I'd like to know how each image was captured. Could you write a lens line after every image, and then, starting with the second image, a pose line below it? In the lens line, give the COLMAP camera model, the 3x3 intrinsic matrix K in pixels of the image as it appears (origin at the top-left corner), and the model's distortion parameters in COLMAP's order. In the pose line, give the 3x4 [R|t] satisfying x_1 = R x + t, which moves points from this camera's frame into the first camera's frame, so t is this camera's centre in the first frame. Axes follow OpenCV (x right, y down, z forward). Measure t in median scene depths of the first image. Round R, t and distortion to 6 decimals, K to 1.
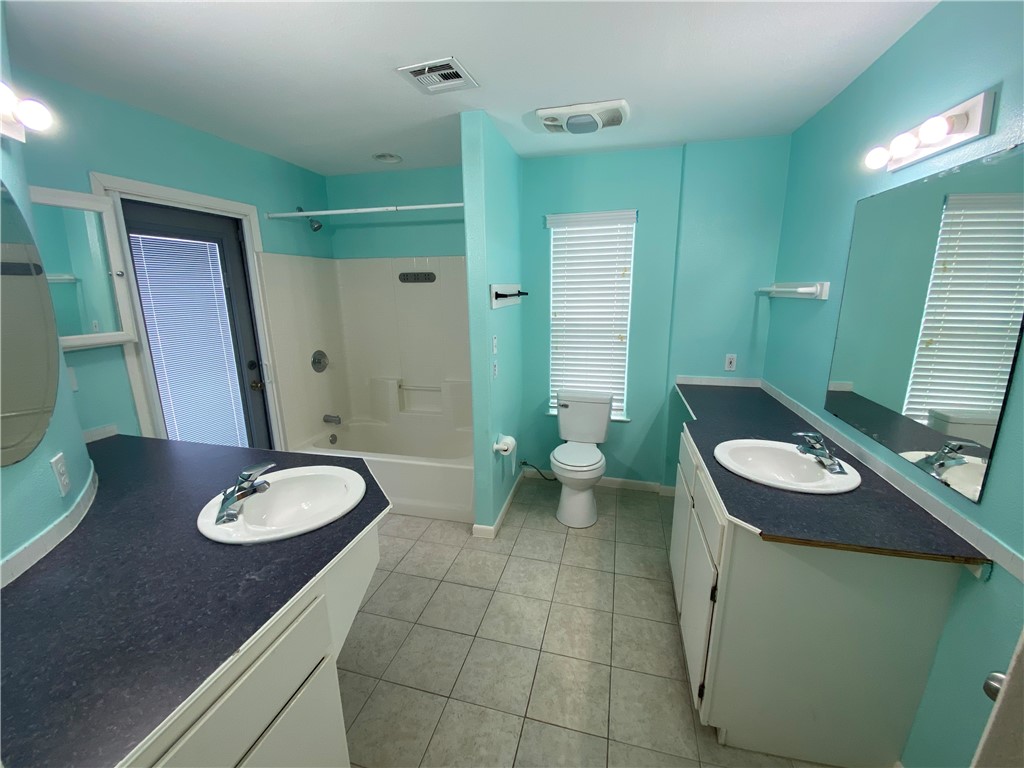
lens RADIAL K [[411.1, 0, 509.2], [0, 411.1, 383.6], [0, 0, 1]] dist [0.034515, -0.028389]
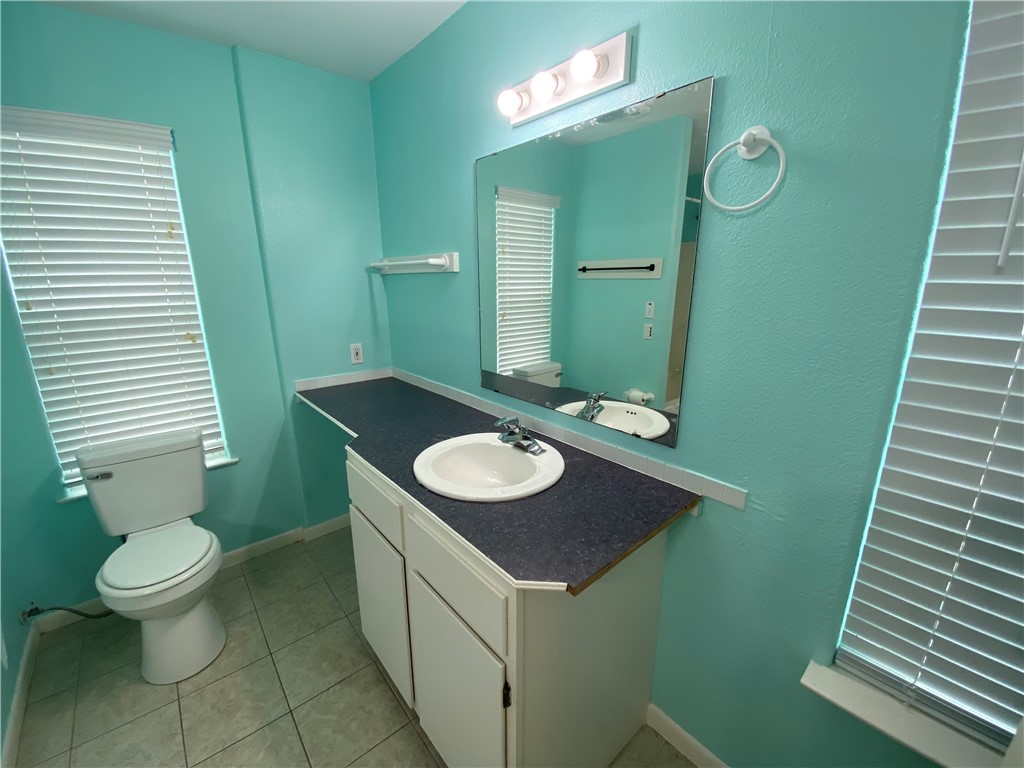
lens RADIAL K [[411.1, 0, 509.2], [0, 411.1, 383.6], [0, 0, 1]] dist [0.034515, -0.028389]
pose [[0.564738, -0.191695, 0.802698, 0.027921], [0.182082, 0.977622, 0.105365, -0.023754], [-0.804933, 0.086653, 0.587005, 0.272734]]
